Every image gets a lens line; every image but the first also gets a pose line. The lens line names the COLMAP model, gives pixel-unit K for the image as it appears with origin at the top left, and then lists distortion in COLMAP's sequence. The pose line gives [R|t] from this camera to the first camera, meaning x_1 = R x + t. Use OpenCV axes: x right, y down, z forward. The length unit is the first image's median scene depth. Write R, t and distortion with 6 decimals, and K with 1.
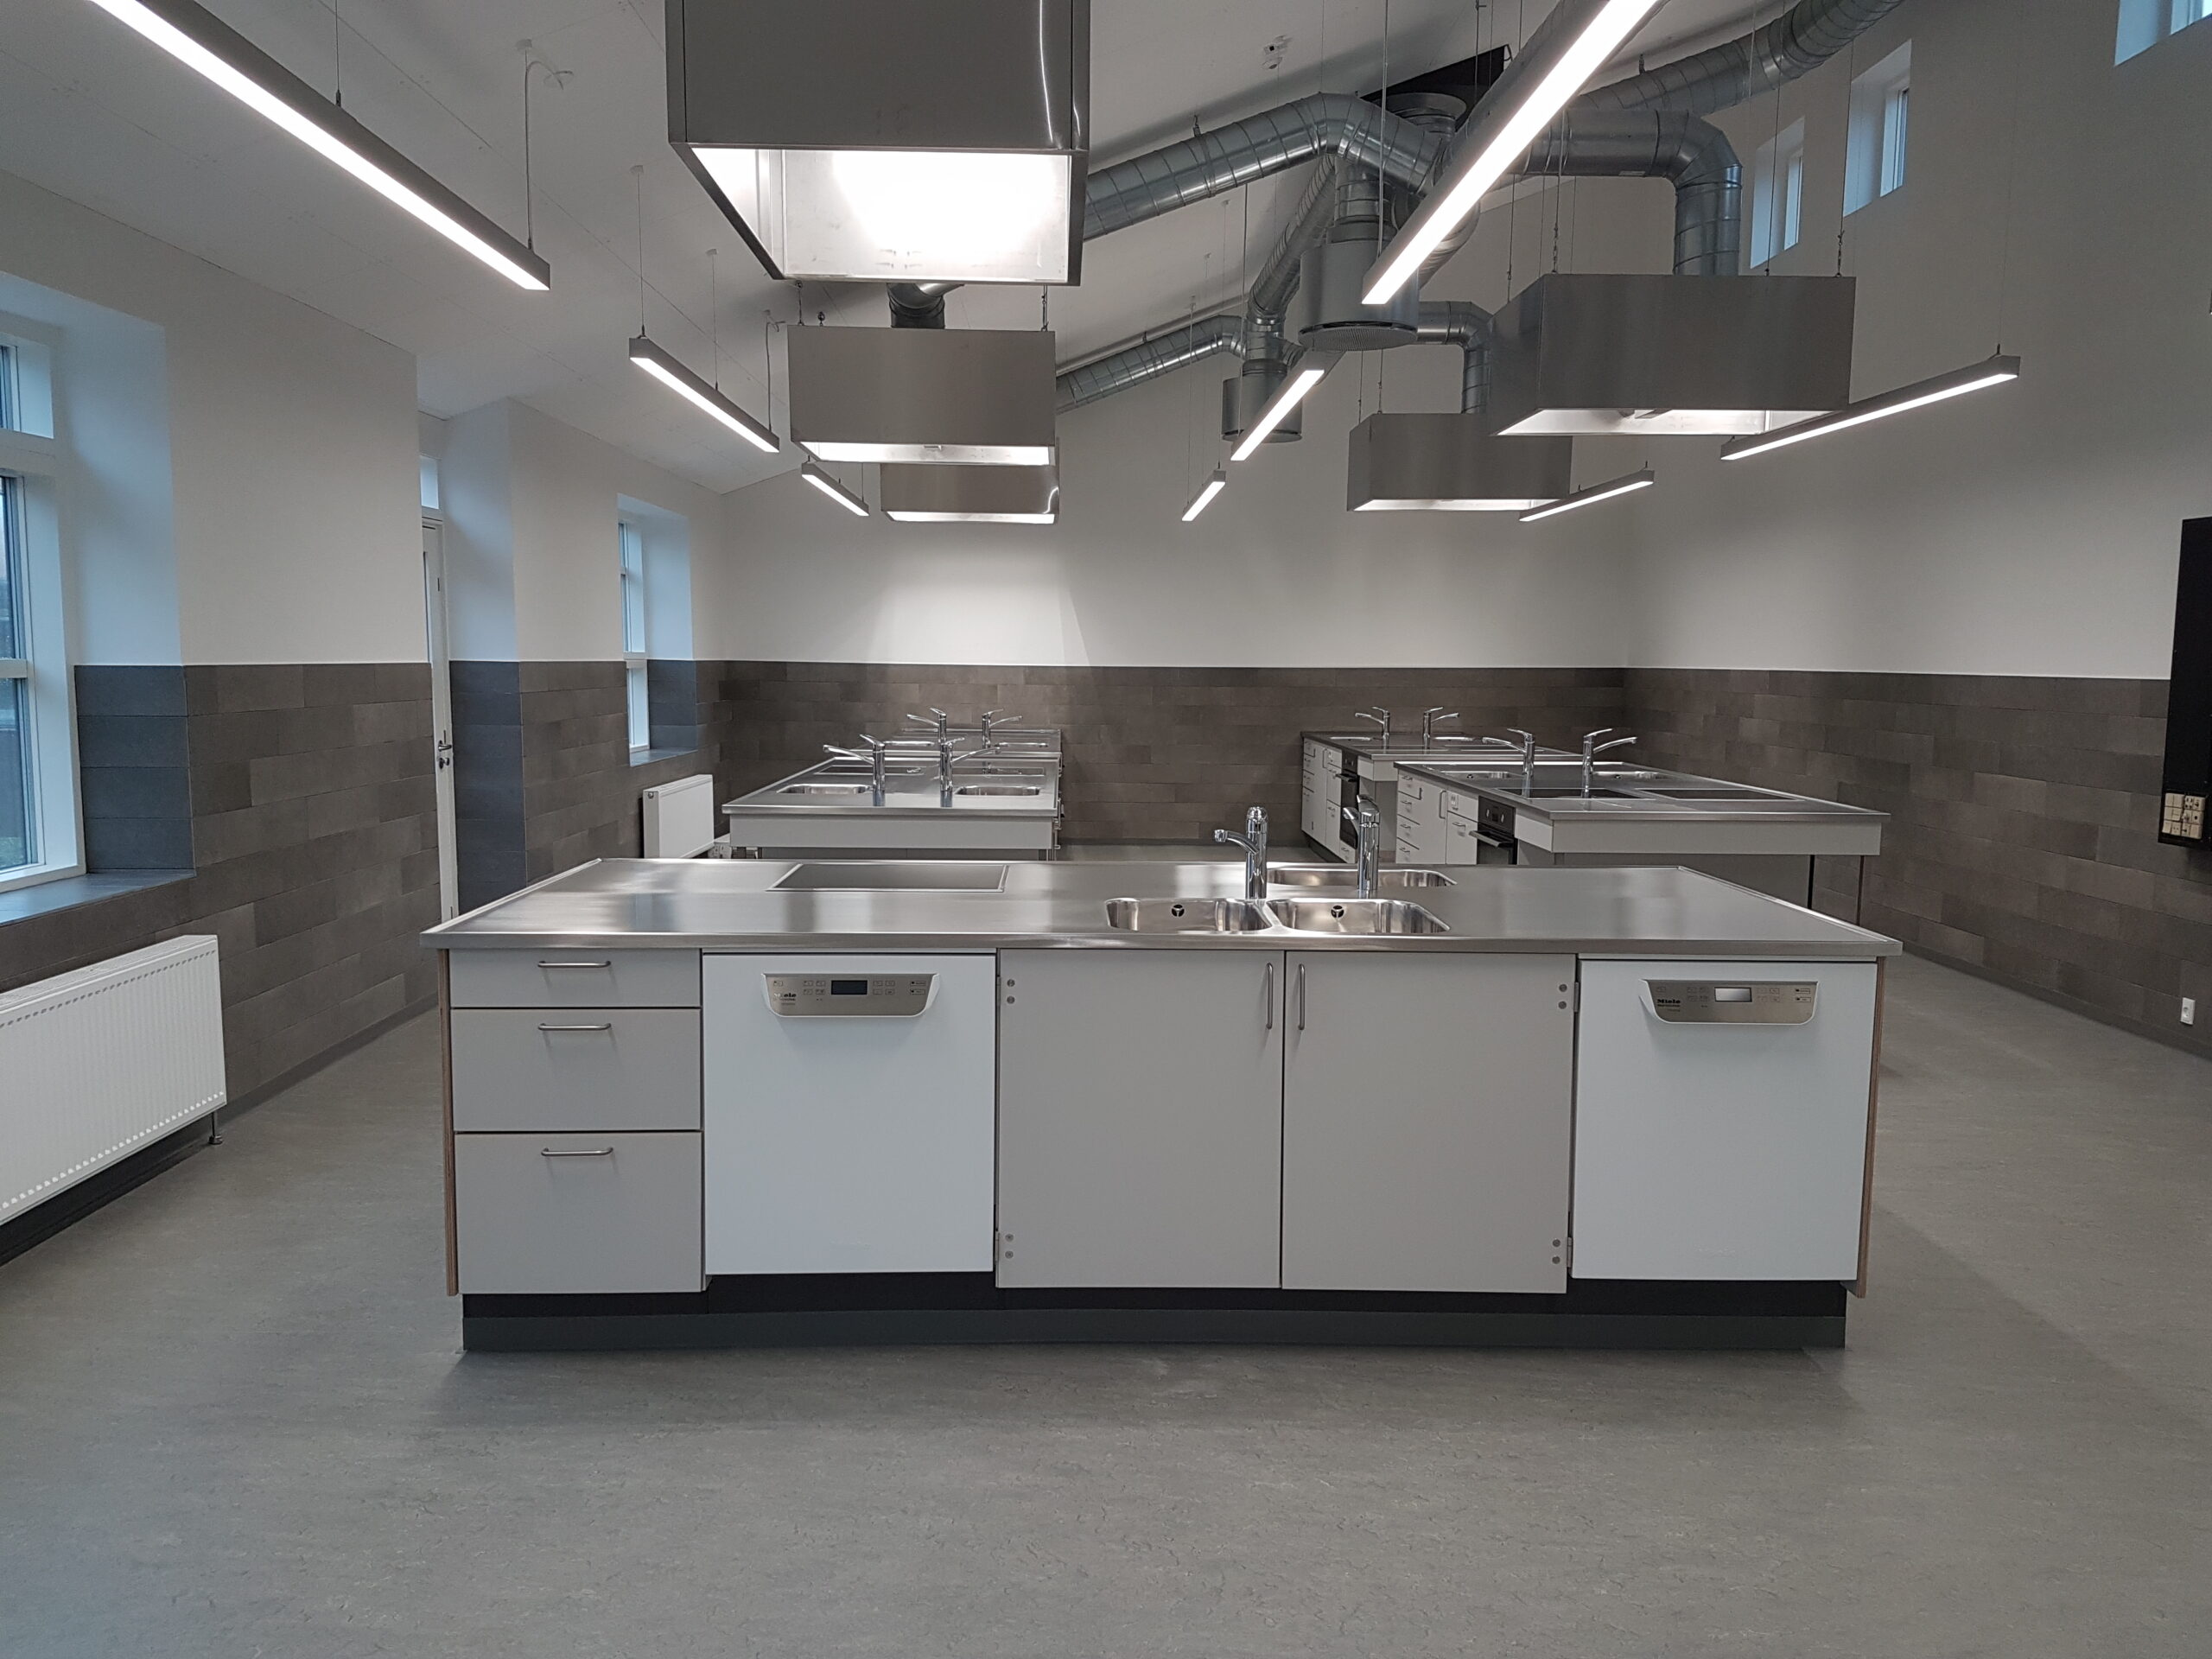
lens RADIAL K [[1814.7, 0, 1106.3], [0, 1814.7, 885.9], [0, 0, 1]] dist [0.229217, -0.453482]
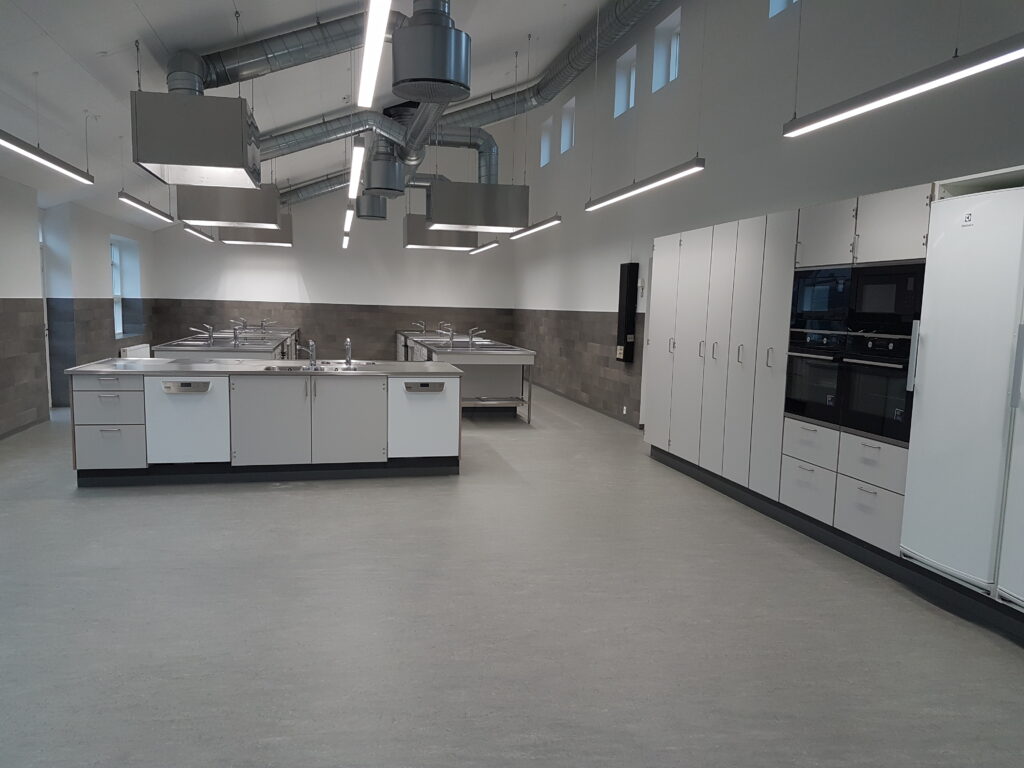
lens RADIAL K [[840.1, 0, 512.1], [0, 840.1, 410.1], [0, 0, 1]] dist [0.229217, -0.453482]
pose [[0.983126, -0.012538, 0.182501, 0.080753], [0.012157, 0.999921, 0.003207, 0.046277], [-0.182527, -0.000934, 0.983200, -0.359075]]
